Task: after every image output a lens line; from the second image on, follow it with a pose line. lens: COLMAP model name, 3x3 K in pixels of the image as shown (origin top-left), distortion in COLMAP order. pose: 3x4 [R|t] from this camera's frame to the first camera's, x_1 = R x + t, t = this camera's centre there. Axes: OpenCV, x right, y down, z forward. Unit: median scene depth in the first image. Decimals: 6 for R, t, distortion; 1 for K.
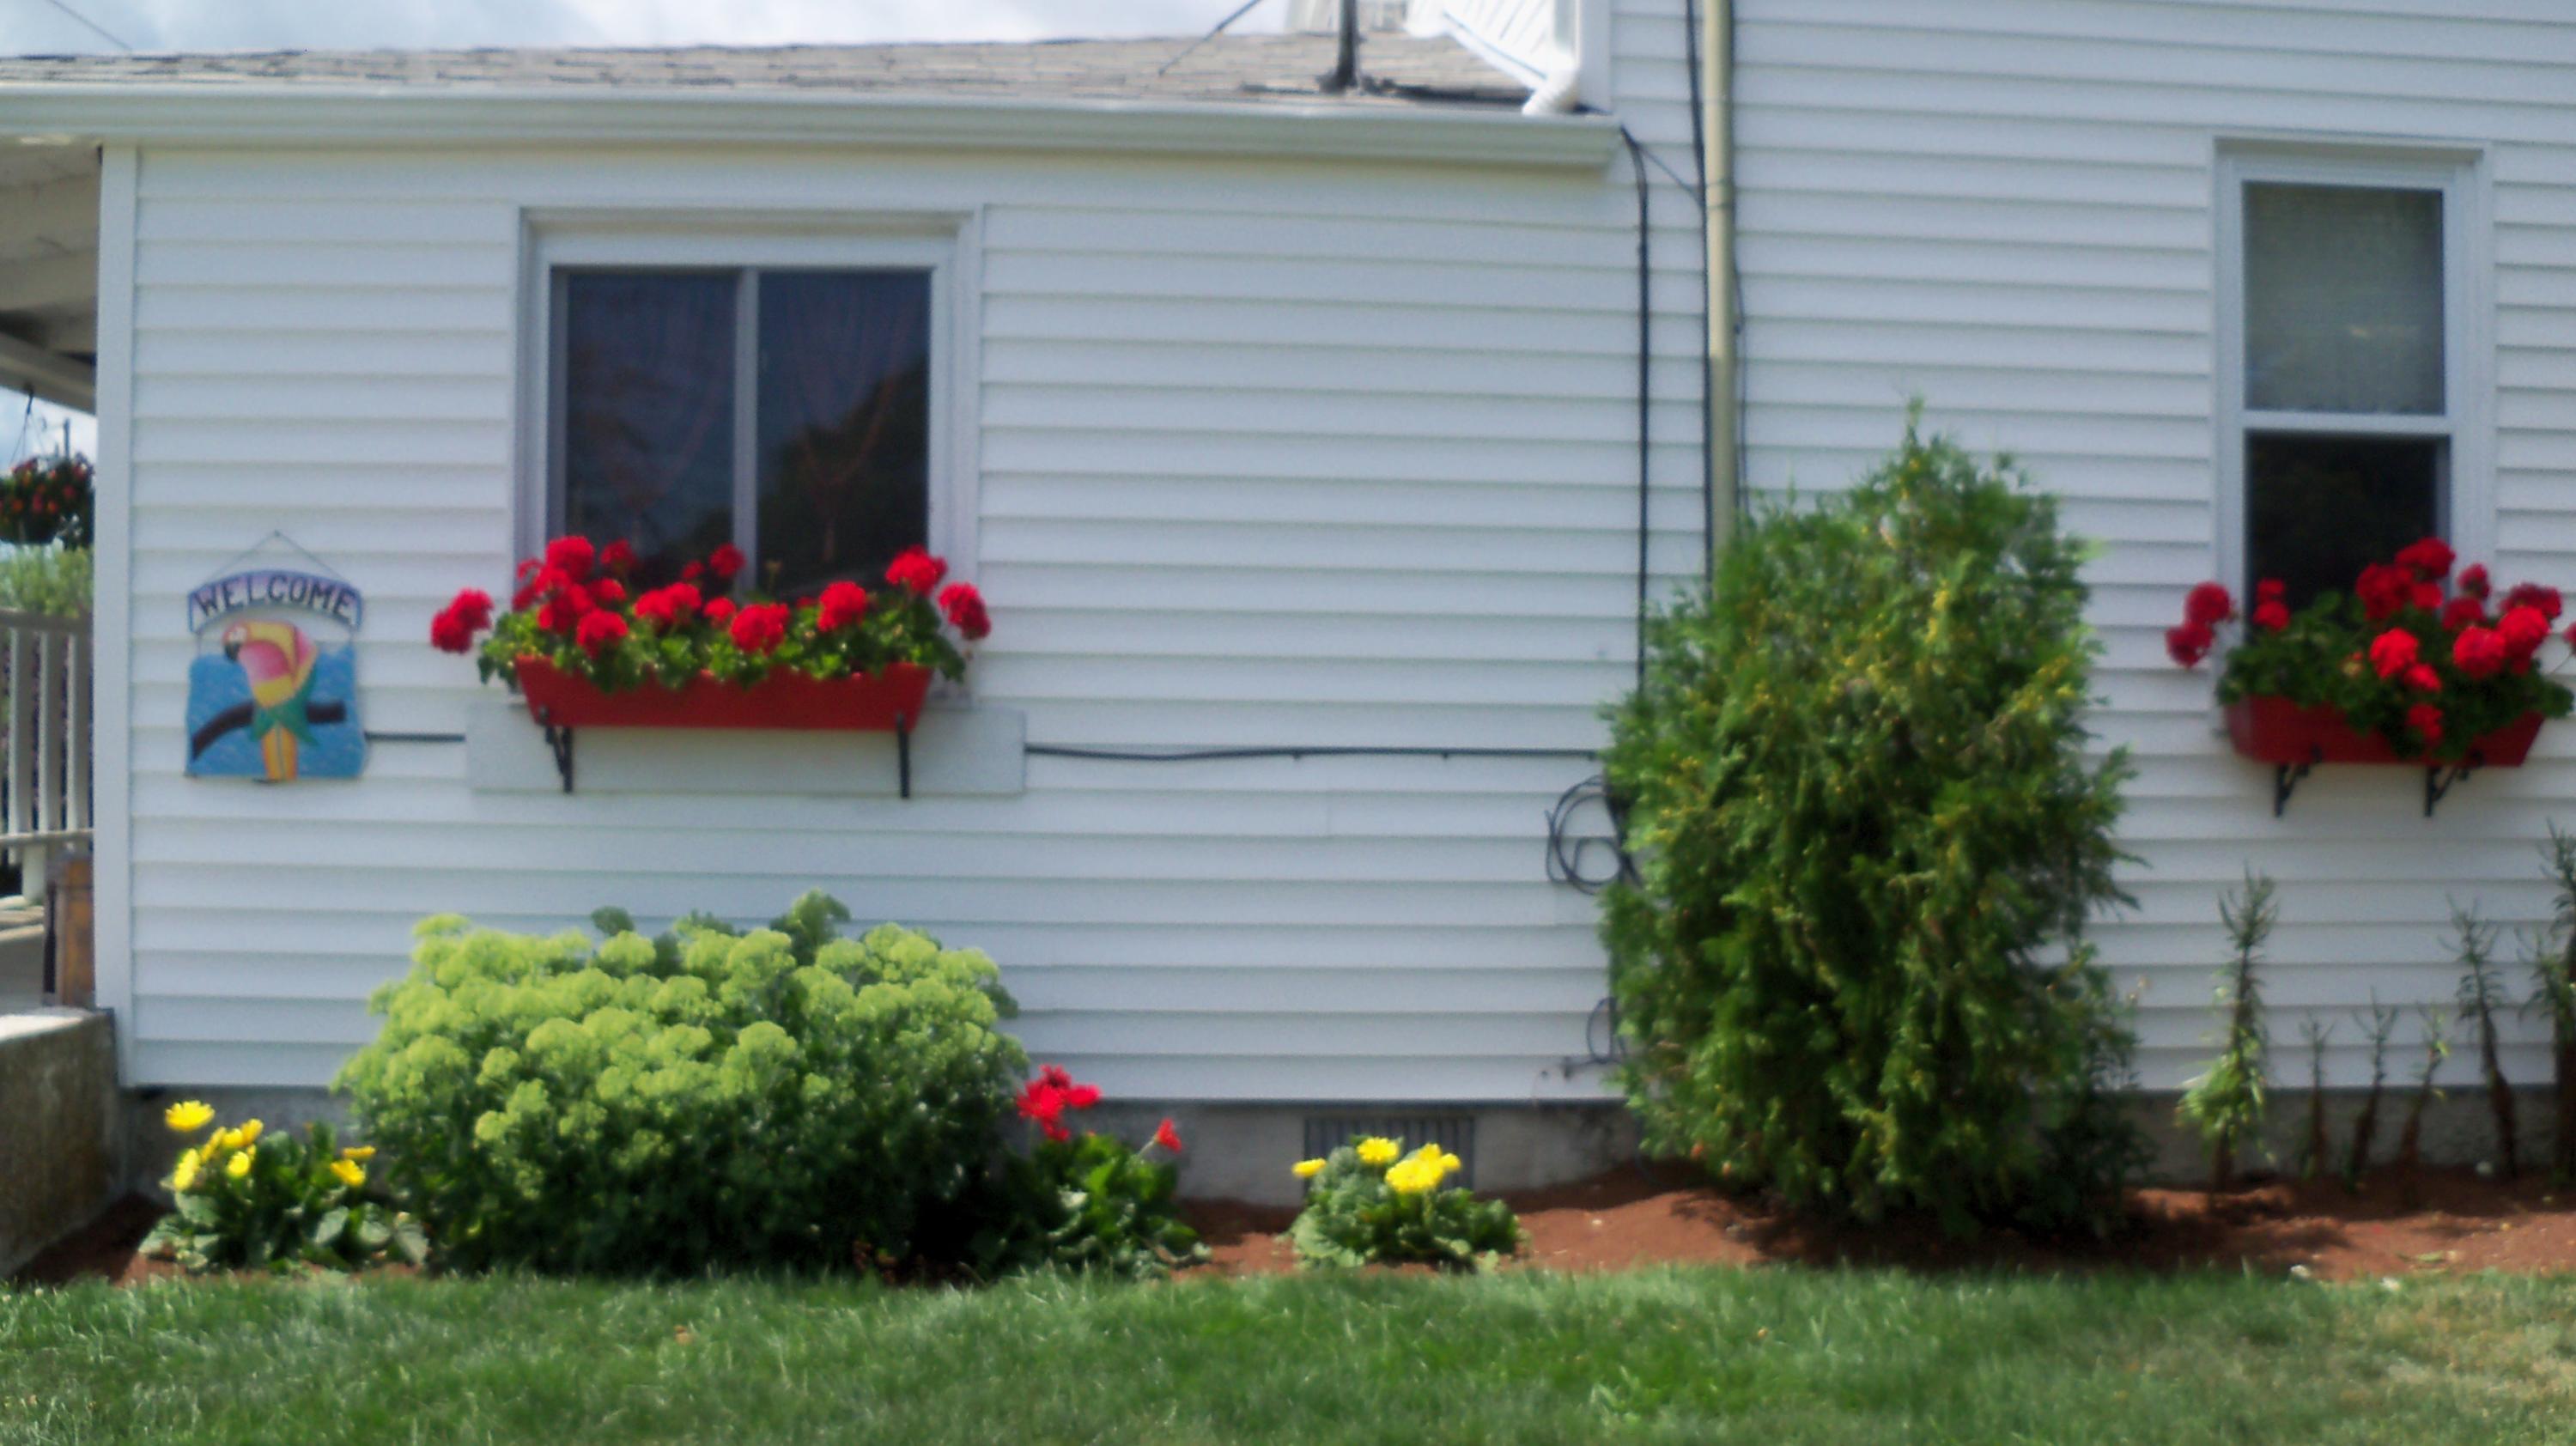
lens RADIAL K [[2615.9, 0, 1288.0], [0, 2615.9, 723.0], [0, 0, 1]] dist [-0.124940, 0.020095]
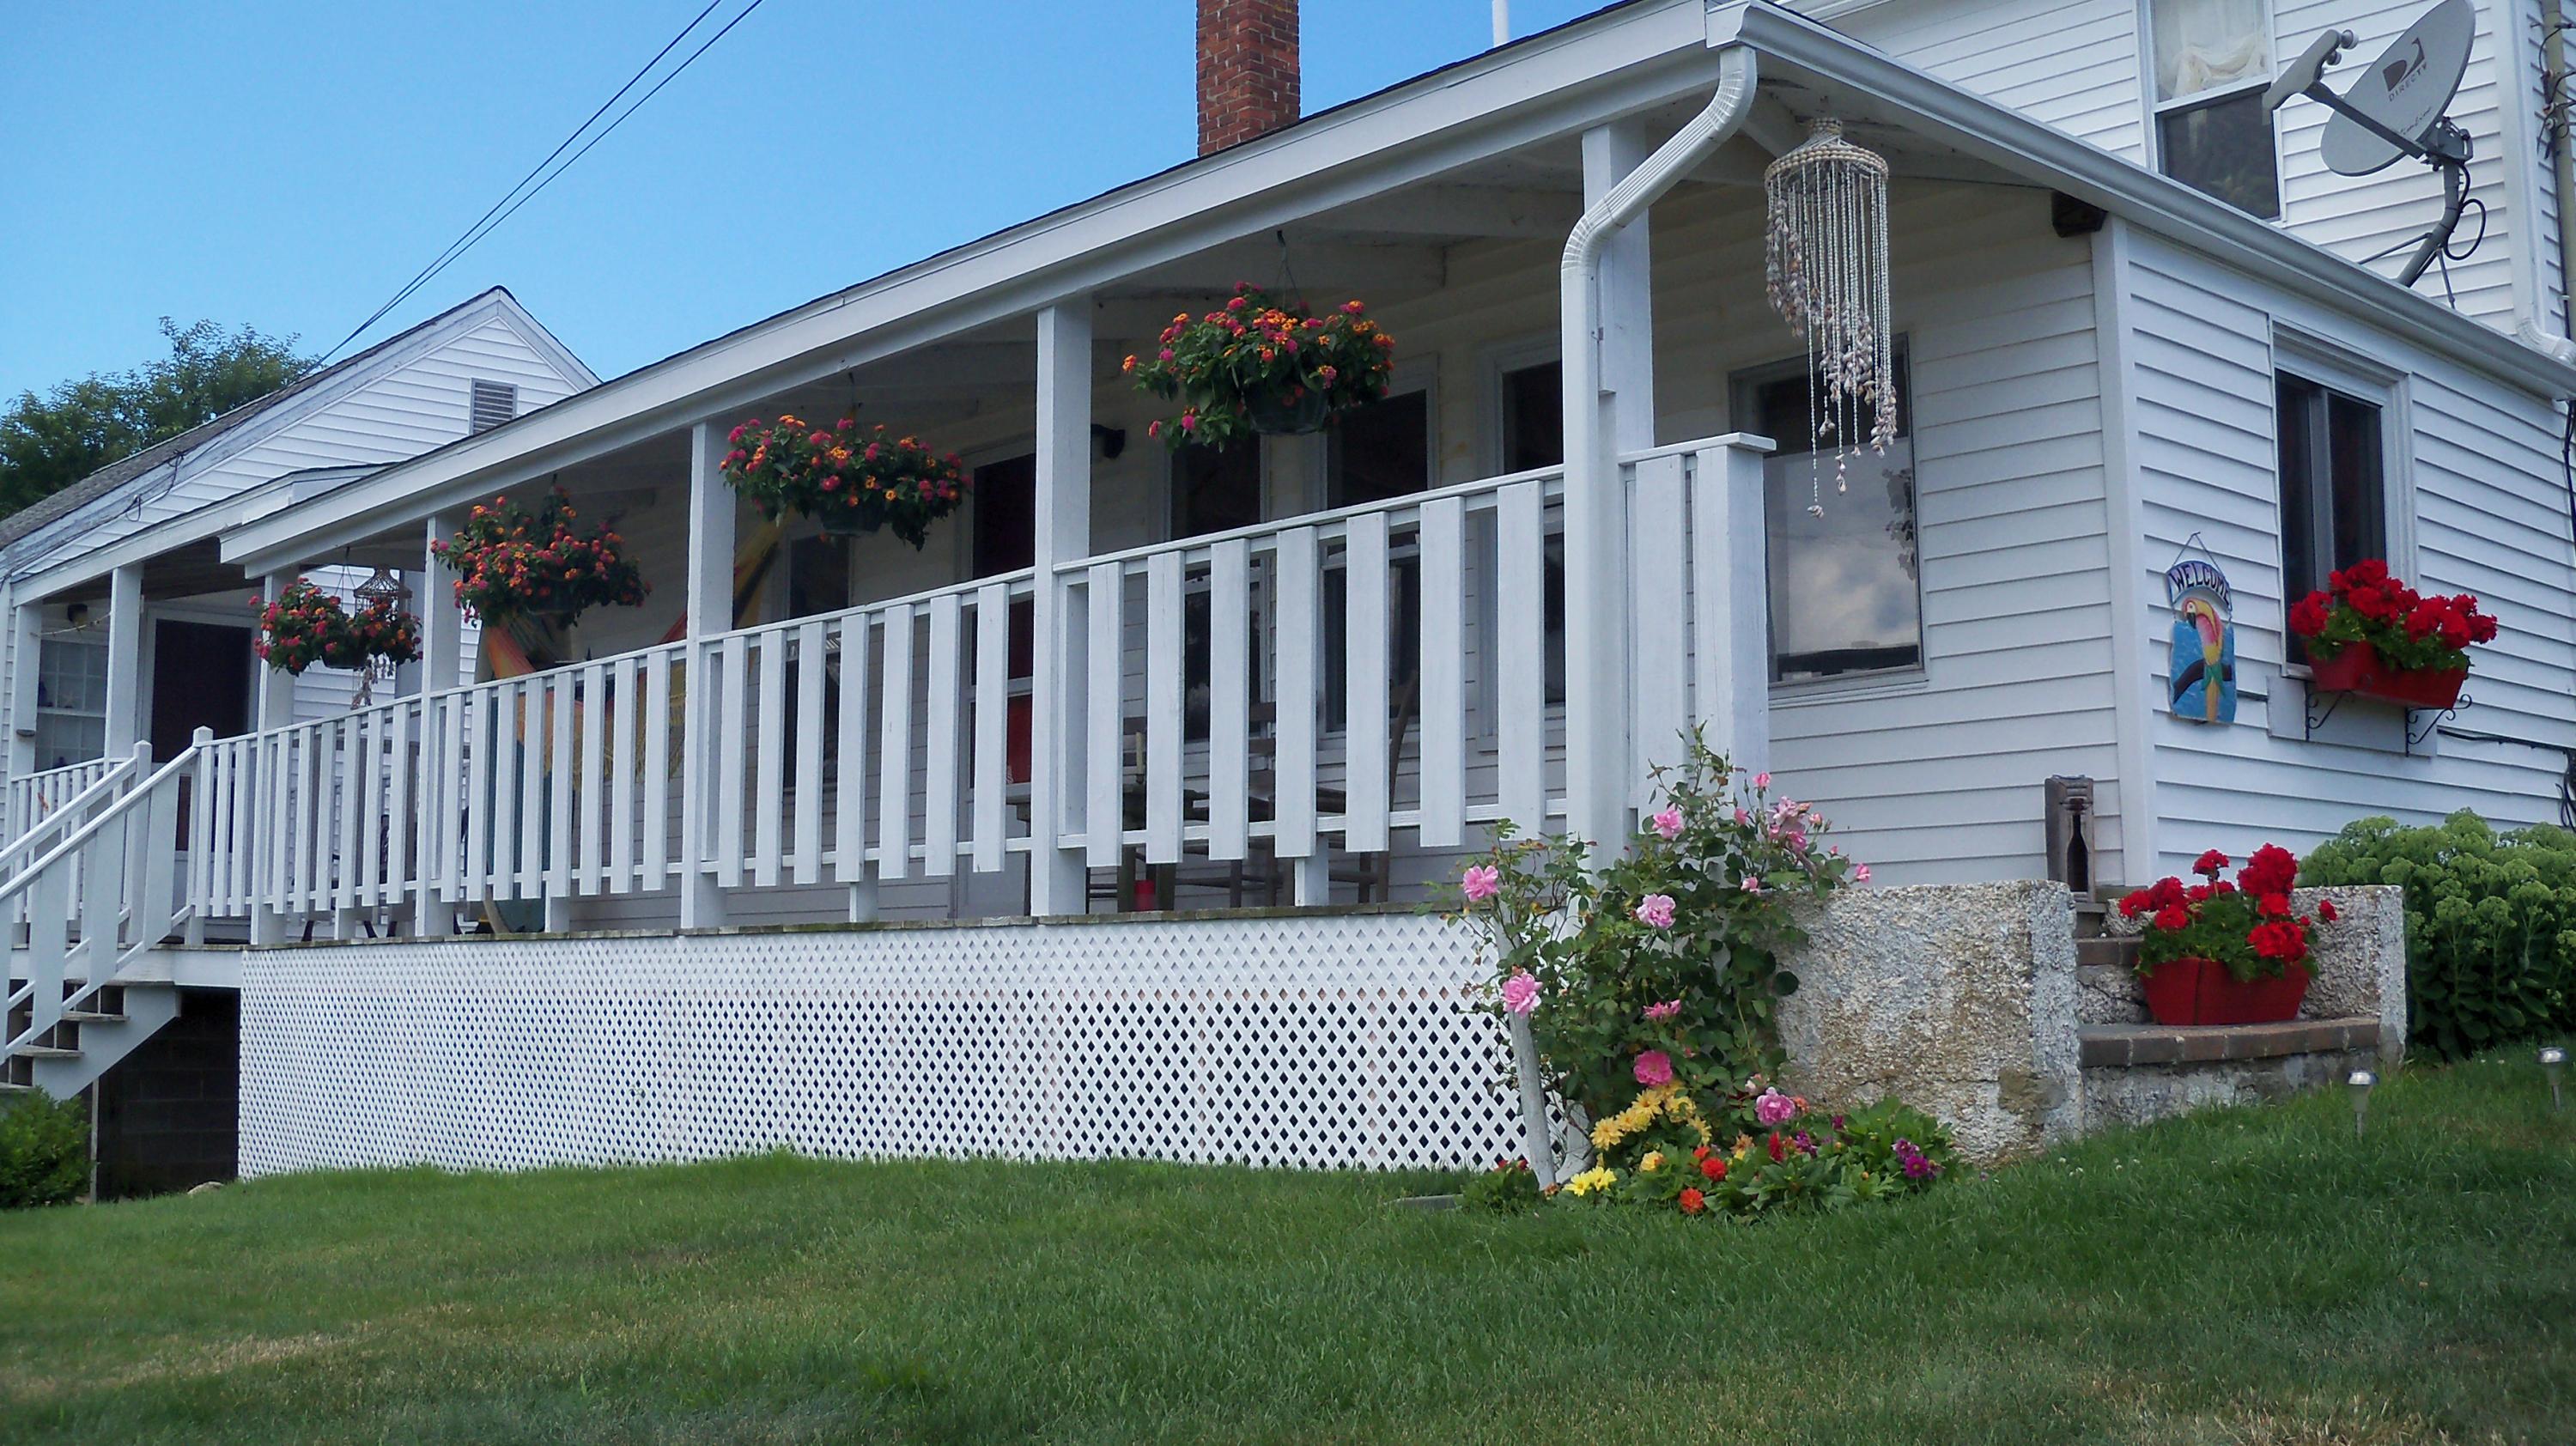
lens RADIAL K [[2615.9, 0, 1288.0], [0, 2615.9, 723.0], [0, 0, 1]] dist [-0.124940, 0.020095]
pose [[0.763813, 0.049287, 0.643553, -1.579869], [0.013930, 0.995589, -0.092780, 0.136630], [-0.645288, 0.079831, 0.759757, 0.310085]]
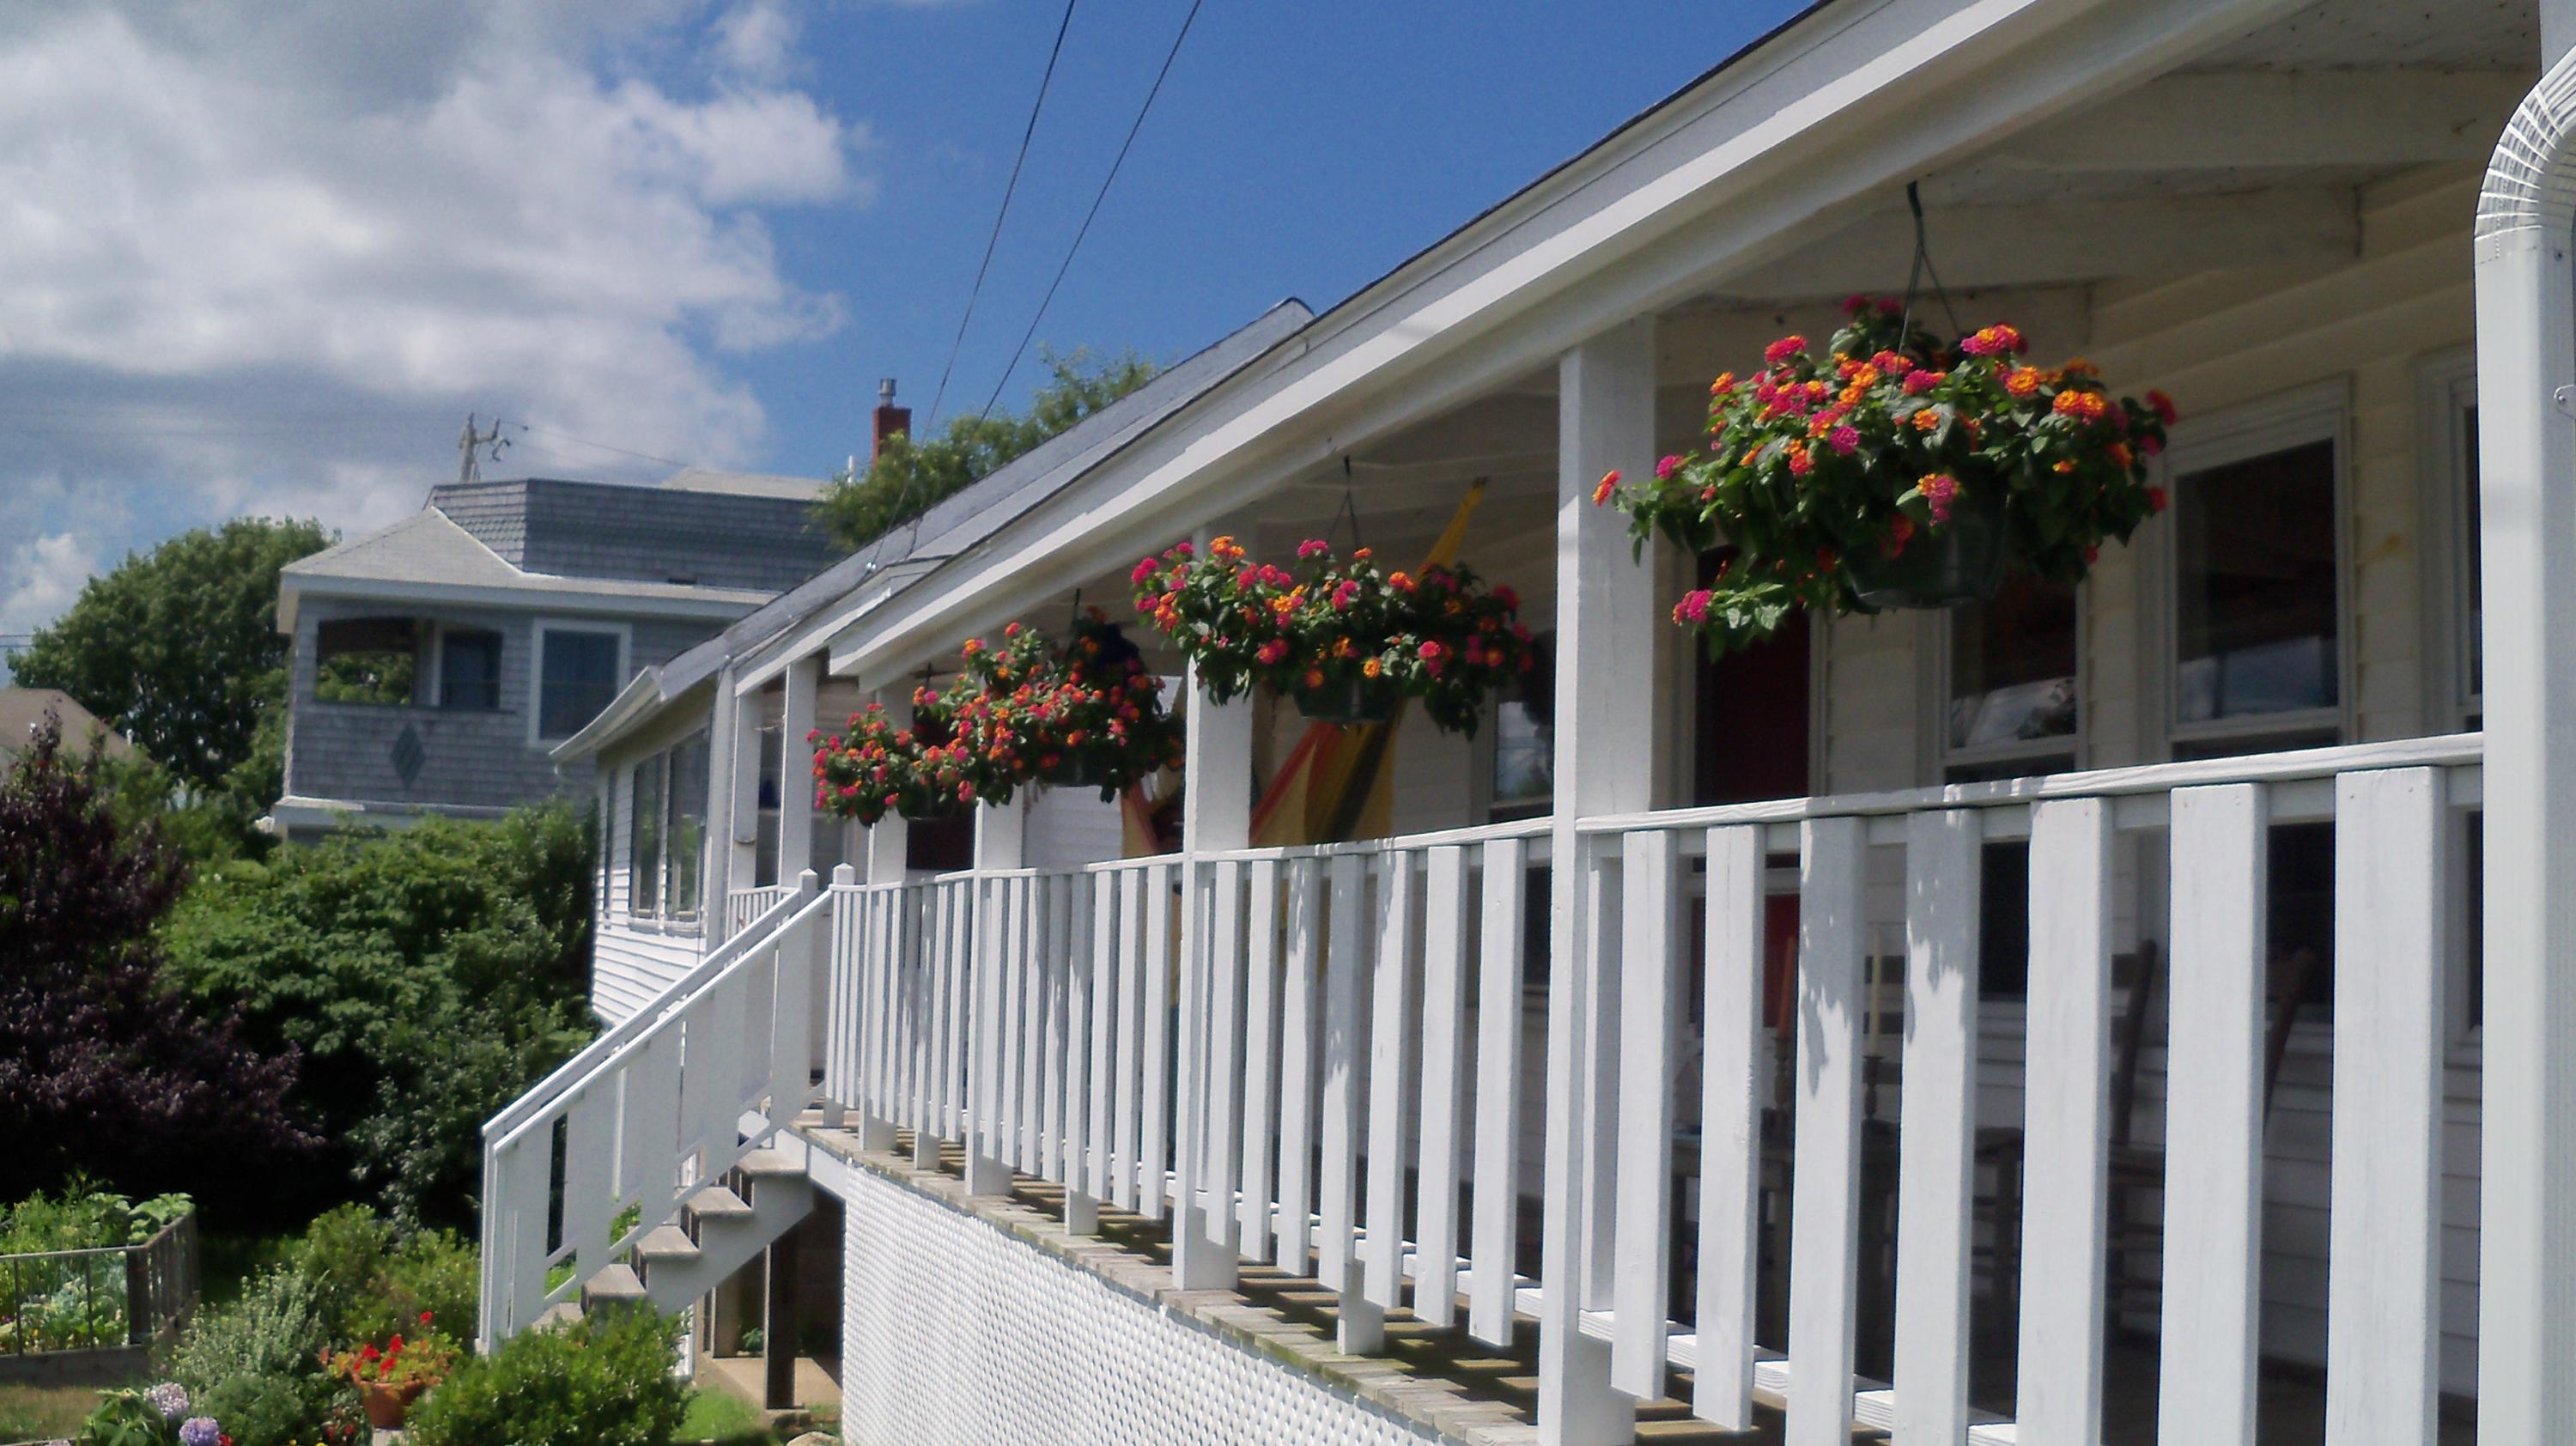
lens RADIAL K [[2615.9, 0, 1288.0], [0, 2615.9, 723.0], [0, 0, 1]] dist [-0.124940, 0.020095]
pose [[0.961498, 0.035556, 0.272502, -1.086965], [-0.015026, 0.996913, -0.077057, -0.040648], [-0.274401, 0.069995, 0.959064, 0.704276]]
